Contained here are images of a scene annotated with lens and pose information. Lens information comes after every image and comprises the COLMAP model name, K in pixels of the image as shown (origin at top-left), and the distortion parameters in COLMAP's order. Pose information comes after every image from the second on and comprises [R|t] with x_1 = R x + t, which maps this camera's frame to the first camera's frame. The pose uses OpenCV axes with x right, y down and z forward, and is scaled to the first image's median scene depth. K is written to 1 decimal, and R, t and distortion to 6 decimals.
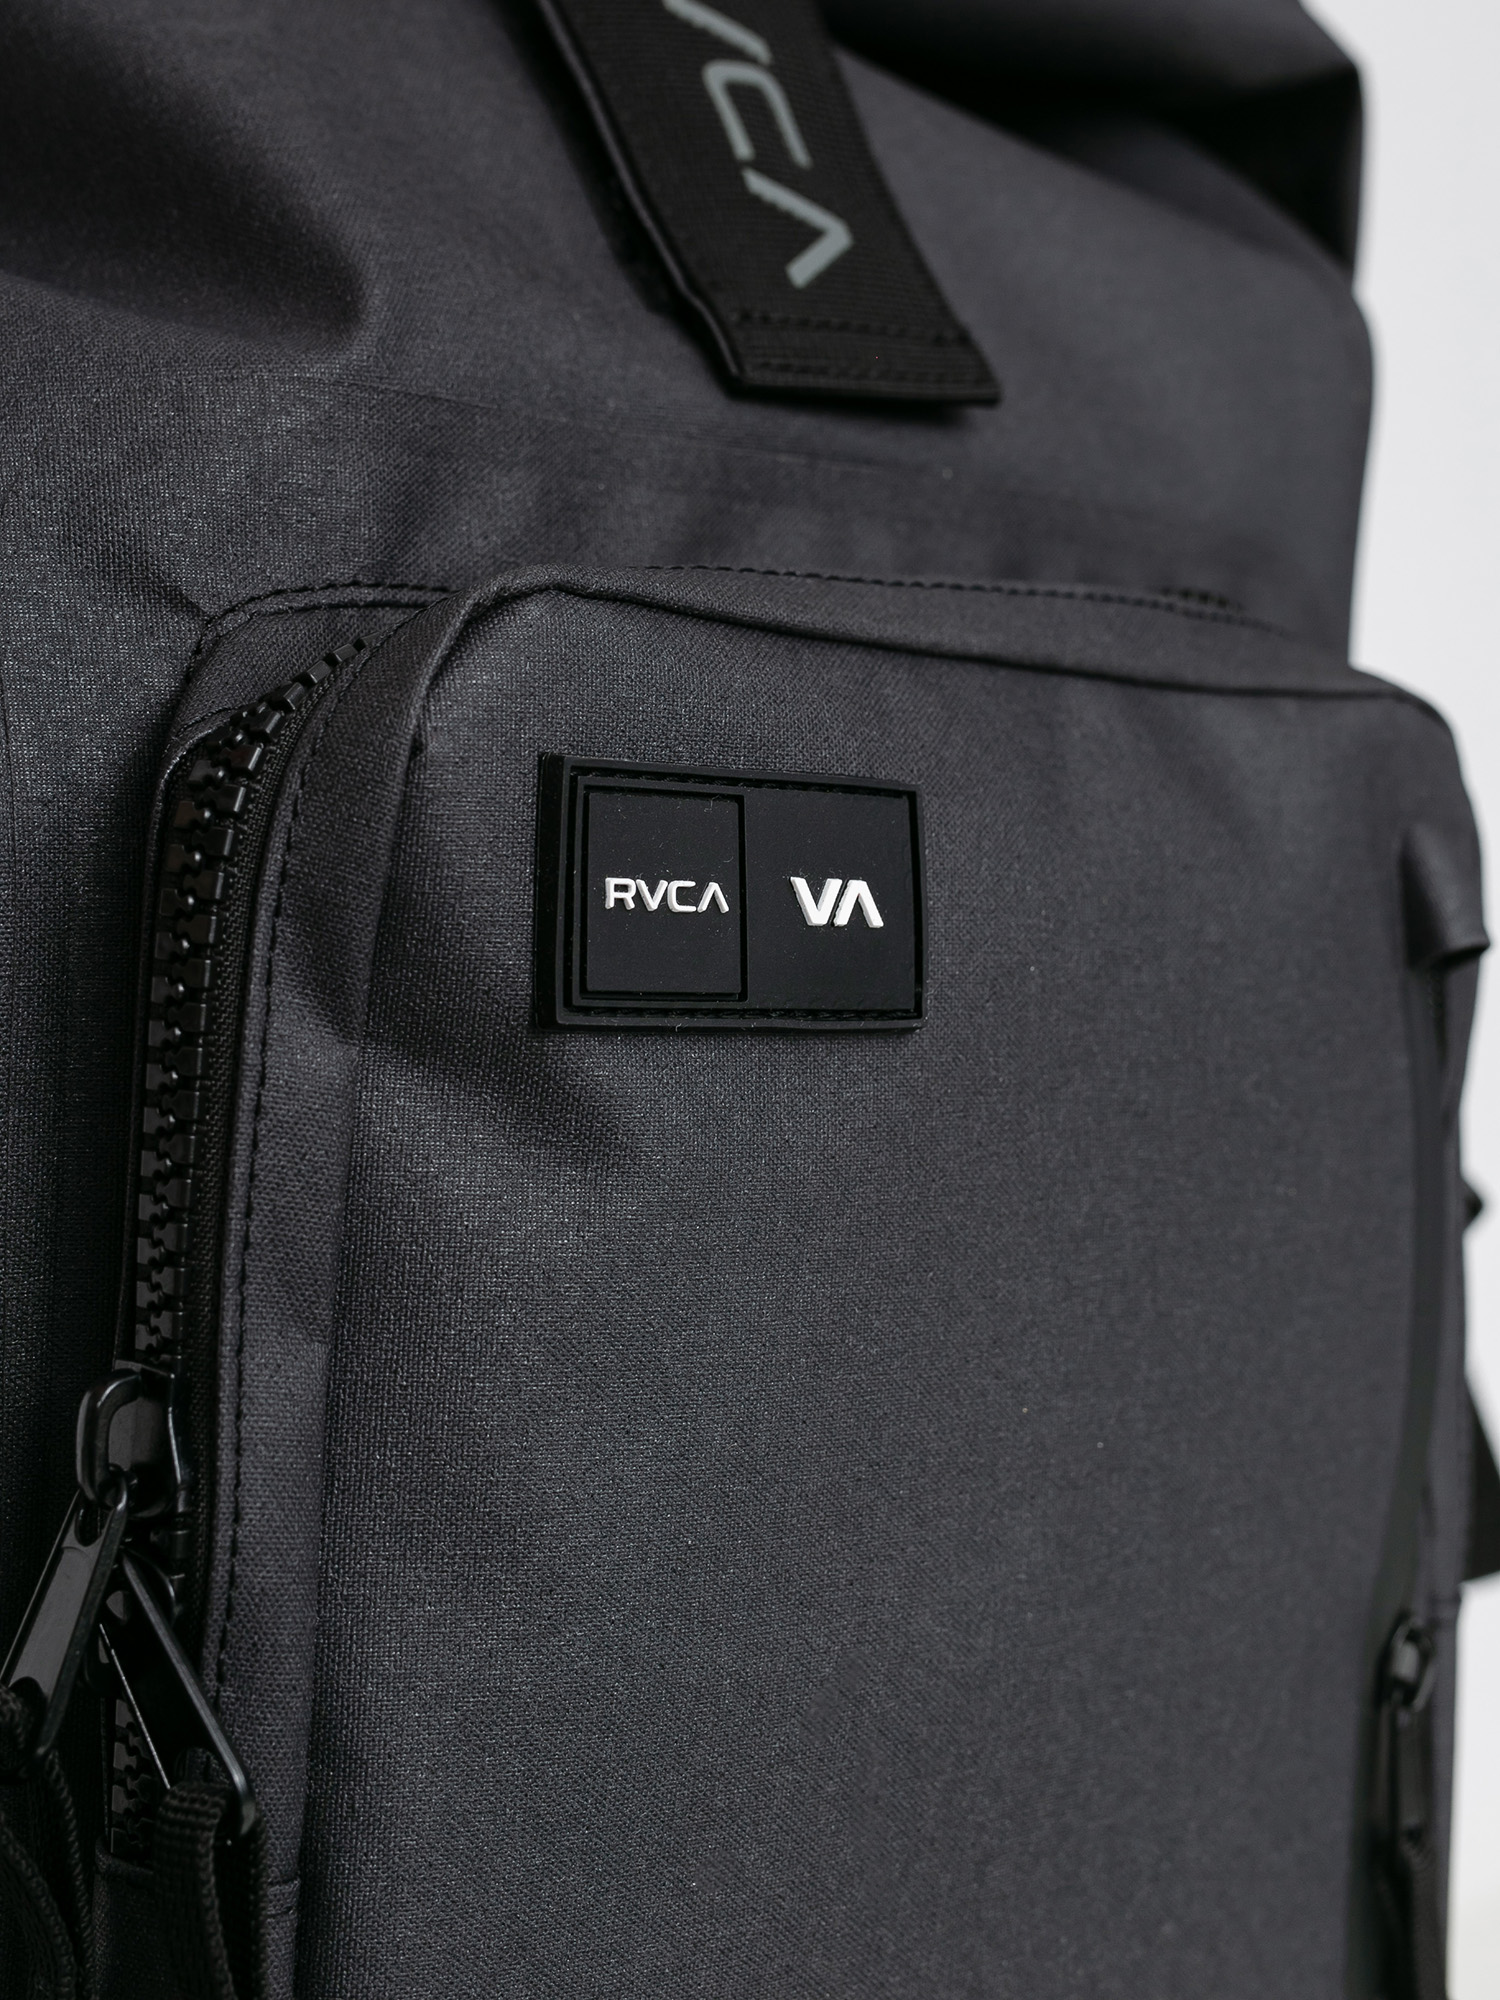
lens RADIAL K [[2907.1, 0, 750.0], [0, 2907.1, 1000.0], [0, 0, 1]] dist [-0.003144, 0.037828]
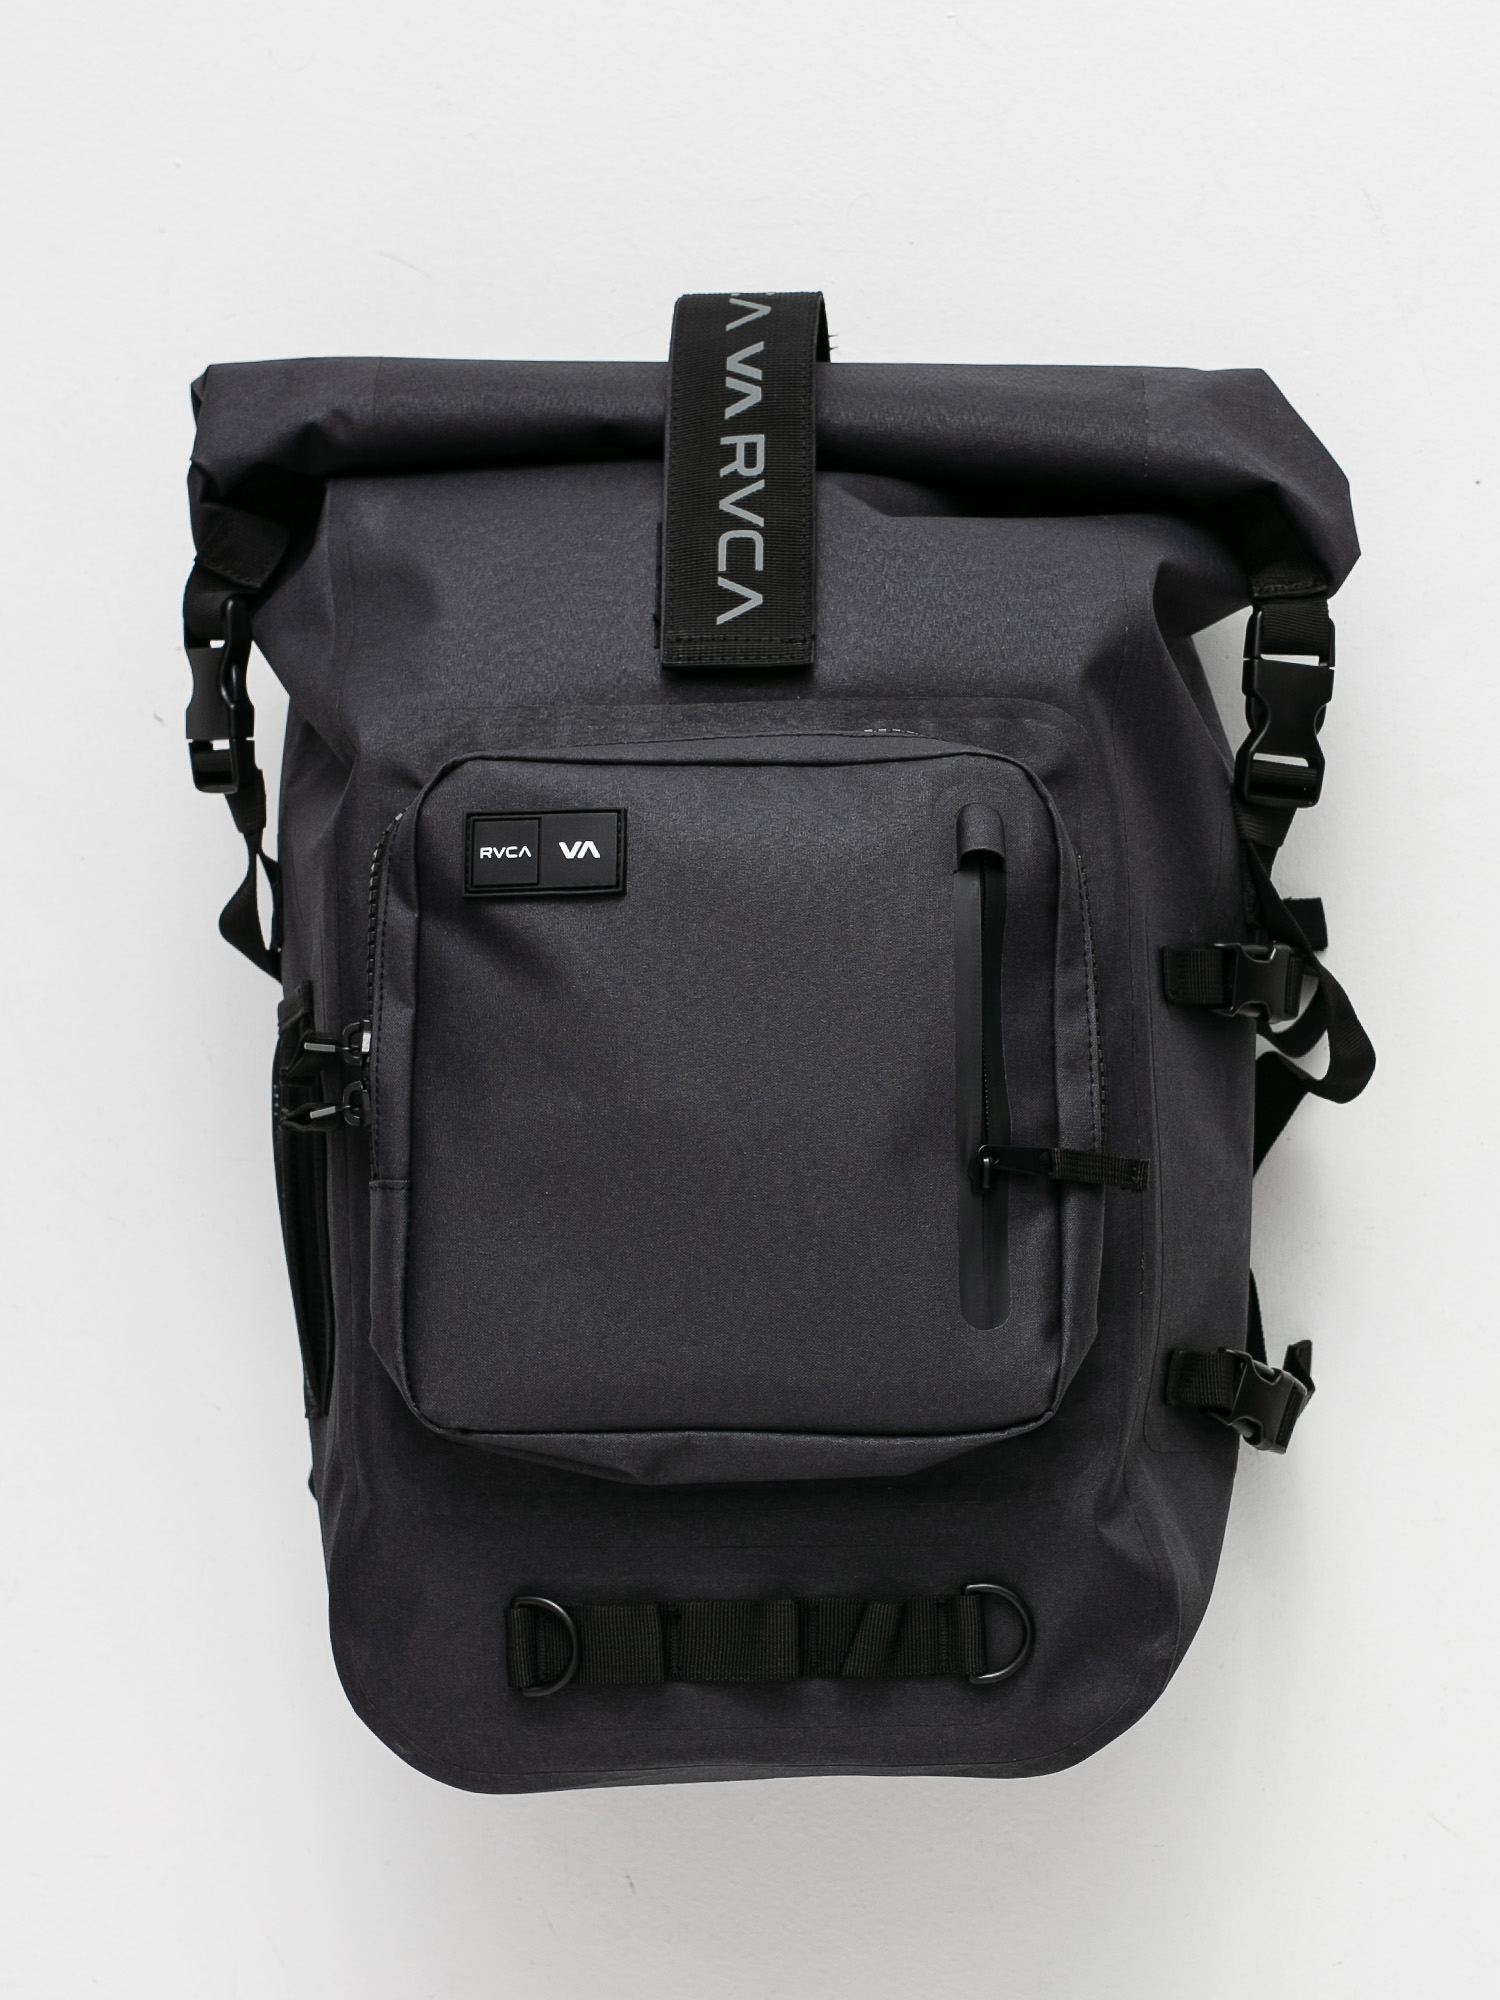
lens RADIAL K [[2907.1, 0, 750.0], [0, 2907.1, 1000.0], [0, 0, 1]] dist [-0.003144, 0.037828]
pose [[0.825933, -0.113054, -0.552317, 1.774755], [0.054447, 0.991103, -0.121449, 0.480965], [0.561133, 0.070237, 0.824740, -1.291146]]
